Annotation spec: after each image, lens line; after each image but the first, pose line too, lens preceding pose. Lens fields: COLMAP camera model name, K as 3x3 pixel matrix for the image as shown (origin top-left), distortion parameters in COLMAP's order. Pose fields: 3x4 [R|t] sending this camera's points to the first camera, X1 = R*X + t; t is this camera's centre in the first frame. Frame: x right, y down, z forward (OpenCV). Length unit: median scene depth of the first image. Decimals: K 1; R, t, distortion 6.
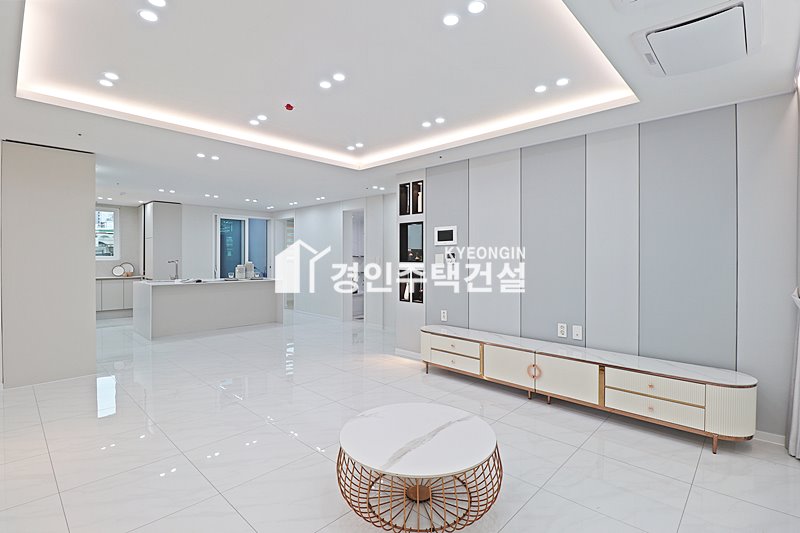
lens RADIAL K [[367.6, 0, 402.8], [0, 367.6, 257.7], [0, 0, 1]] dist [-0.005383, -0.010427]
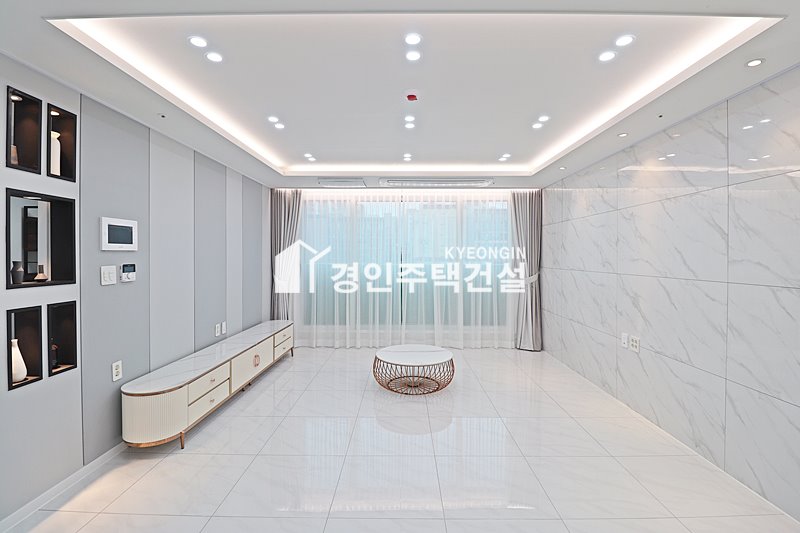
lens RADIAL K [[367.6, 0, 402.2], [0, 367.6, 259.3], [0, 0, 1]] dist [-0.005383, -0.010427]
pose [[-0.671928, -0.009121, 0.740561, -0.387212], [-0.002313, 0.999945, 0.010217, -0.017036], [-0.740613, 0.005152, -0.671912, 0.658739]]
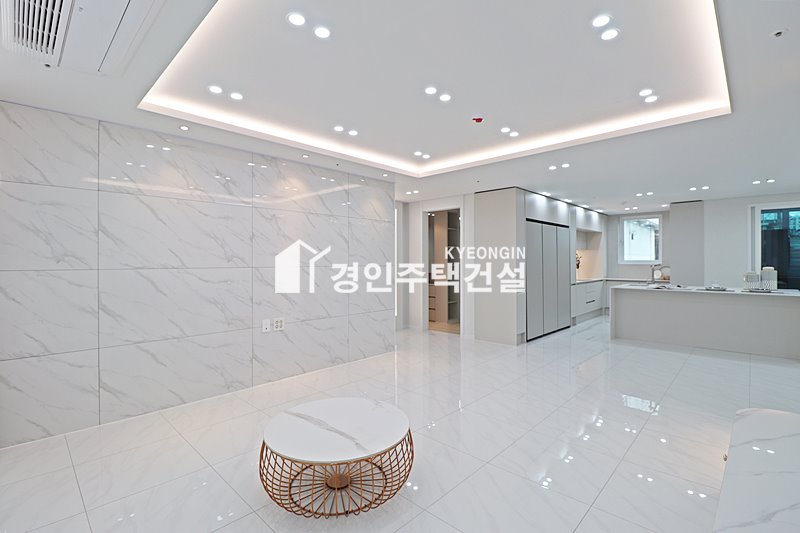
lens RADIAL K [[367.6, 0, 401.8], [0, 367.6, 263.0], [0, 0, 1]] dist [-0.005383, -0.010427]
pose [[-0.023497, 0.003736, -0.999717, 0.315206], [0.000850, 0.999993, 0.003717, -0.001206], [0.999724, -0.000763, -0.023500, 0.329227]]
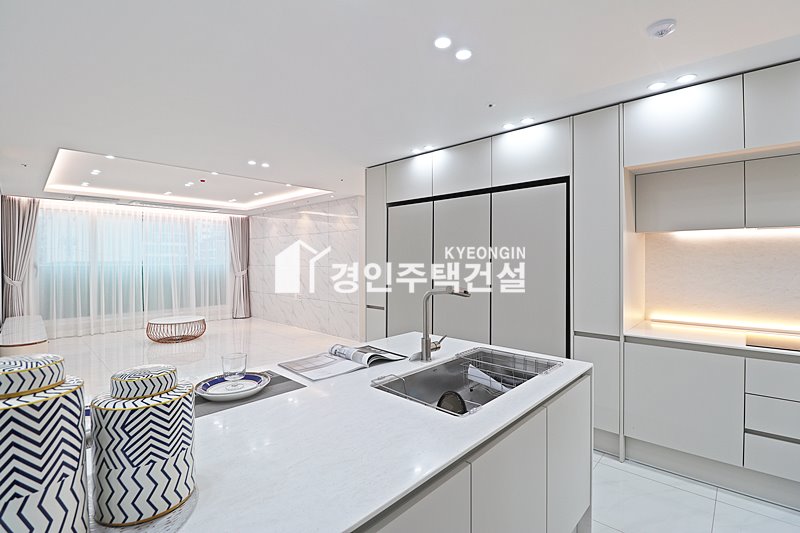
lens RADIAL K [[367.6, 0, 403.8], [0, 367.6, 260.3], [0, 0, 1]] dist [-0.005383, -0.010427]
pose [[-0.999971, 0.002466, 0.007176, -0.538981], [0.002492, 0.999991, 0.003544, -0.012527], [-0.007167, 0.003562, -0.999968, 1.150259]]
